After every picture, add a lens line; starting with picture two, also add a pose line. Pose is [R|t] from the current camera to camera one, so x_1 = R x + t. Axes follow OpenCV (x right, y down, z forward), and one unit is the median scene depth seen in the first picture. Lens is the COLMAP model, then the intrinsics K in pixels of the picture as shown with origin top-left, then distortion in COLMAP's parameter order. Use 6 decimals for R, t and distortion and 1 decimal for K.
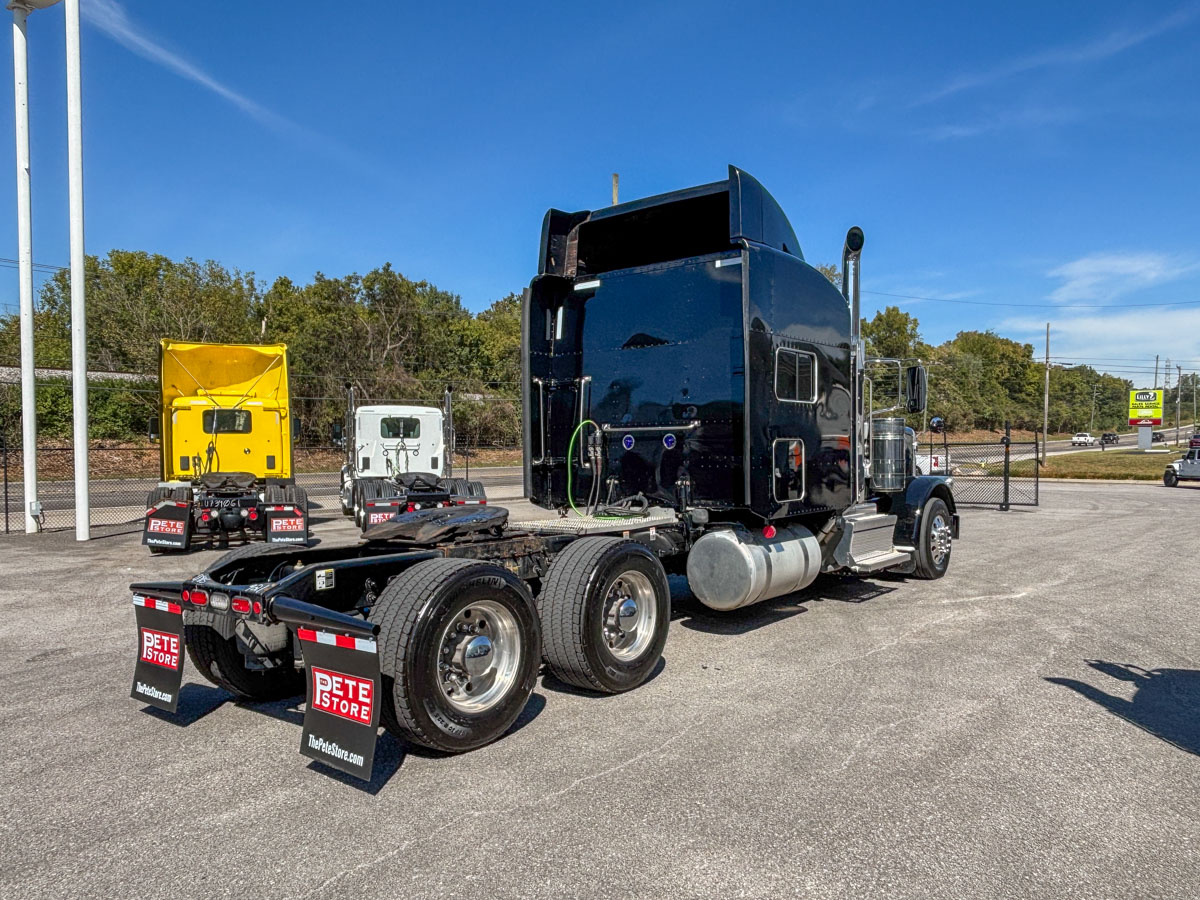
lens RADIAL K [[946.9, 0, 627.1], [0, 946.9, 448.8], [0, 0, 1]] dist [0.068714, -0.118412]
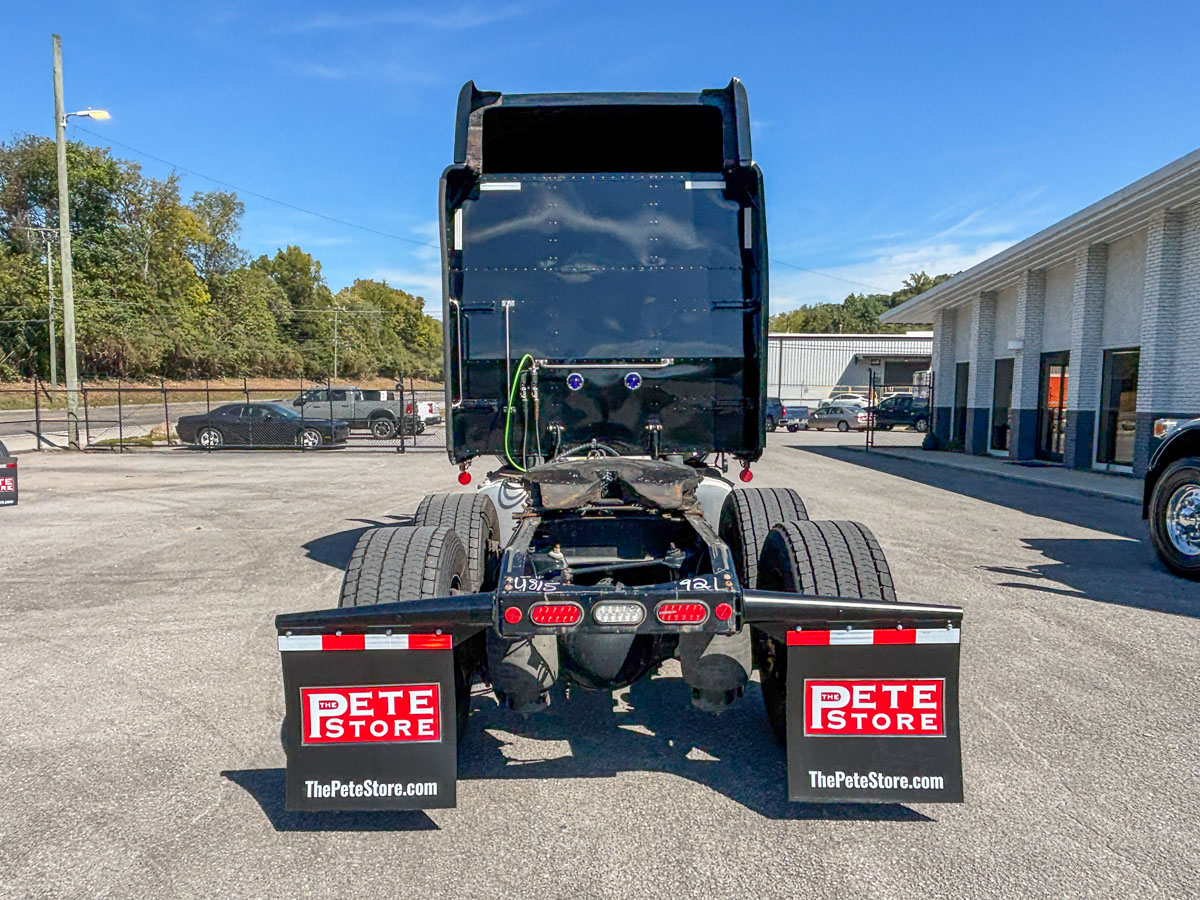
lens RADIAL K [[946.9, 0, 627.1], [0, 946.9, 448.8], [0, 0, 1]] dist [0.068714, -0.118412]
pose [[0.755250, -0.030591, 0.654722, -0.494698], [-0.004465, 0.998647, 0.051812, 0.009023], [-0.655421, -0.042055, 0.754092, 0.302620]]
